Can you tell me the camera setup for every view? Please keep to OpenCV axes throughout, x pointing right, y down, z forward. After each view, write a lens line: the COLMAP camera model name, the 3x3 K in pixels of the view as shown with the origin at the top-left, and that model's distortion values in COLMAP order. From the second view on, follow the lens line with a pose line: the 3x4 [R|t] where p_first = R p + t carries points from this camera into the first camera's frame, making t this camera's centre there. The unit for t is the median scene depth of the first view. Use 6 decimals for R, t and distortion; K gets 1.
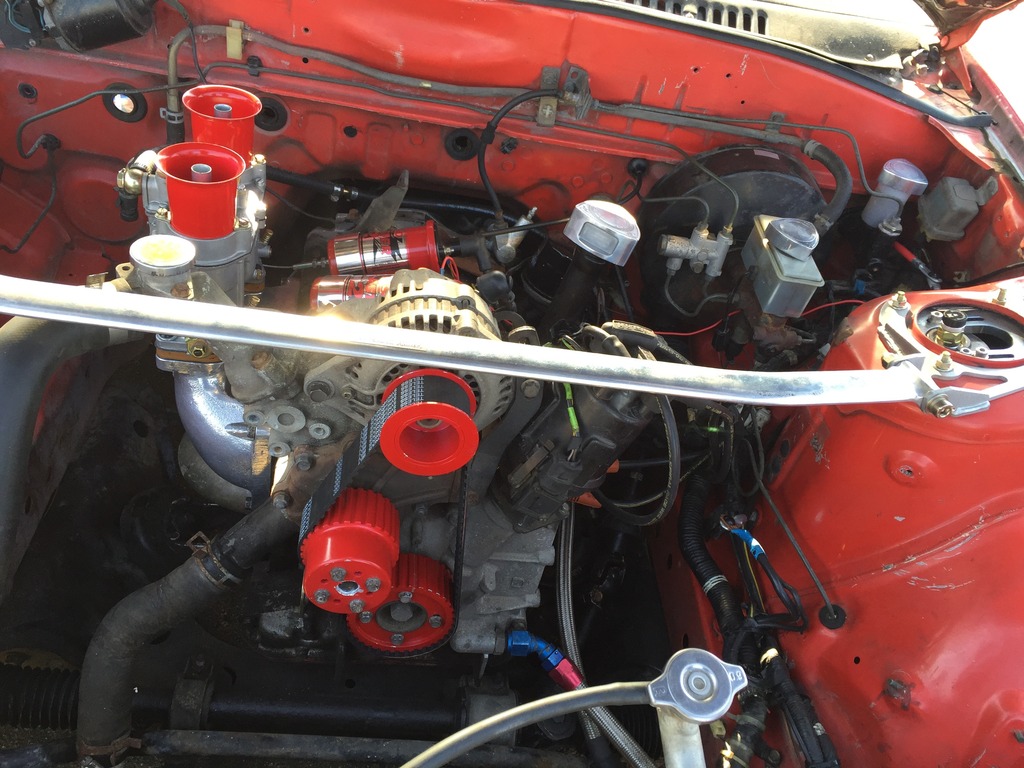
lens RADIAL K [[875.4, 0, 515.1], [0, 875.4, 383.9], [0, 0, 1]] dist [0.061097, -0.077523]
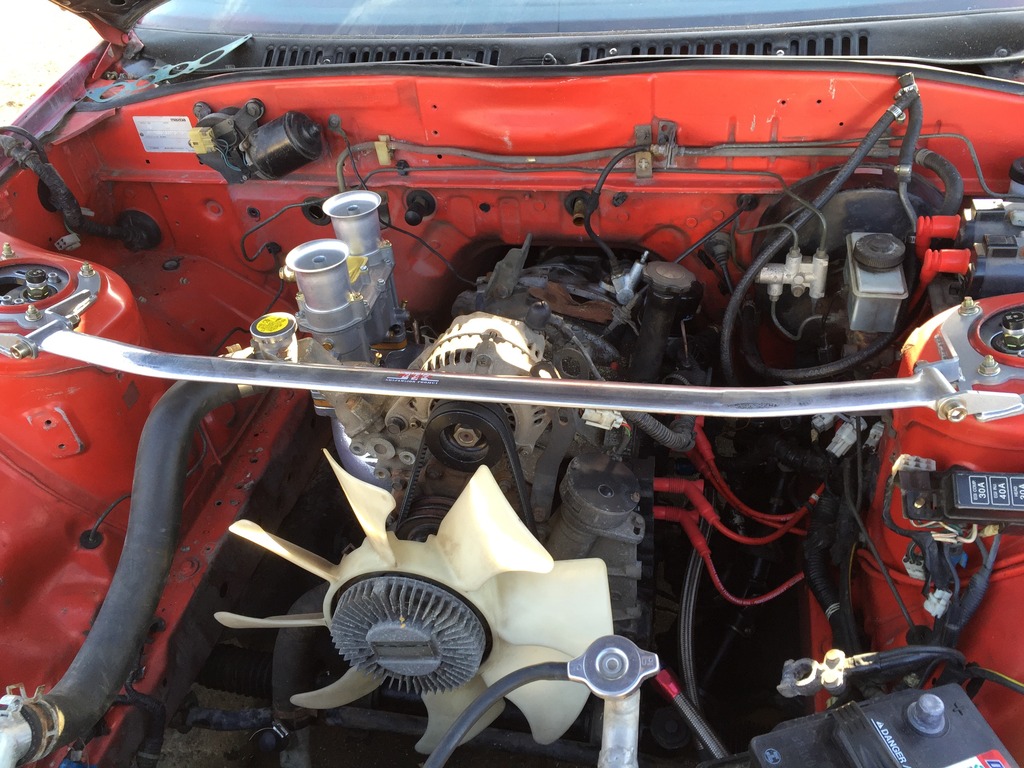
lens RADIAL K [[875.4, 0, 511.4], [0, 875.4, 383.1], [0, 0, 1]] dist [0.061097, -0.077523]
pose [[0.924347, -0.062640, -0.376376, 0.282890], [0.041623, 0.997099, -0.063723, 0.024961], [0.379275, 0.043236, 0.924273, -0.064070]]
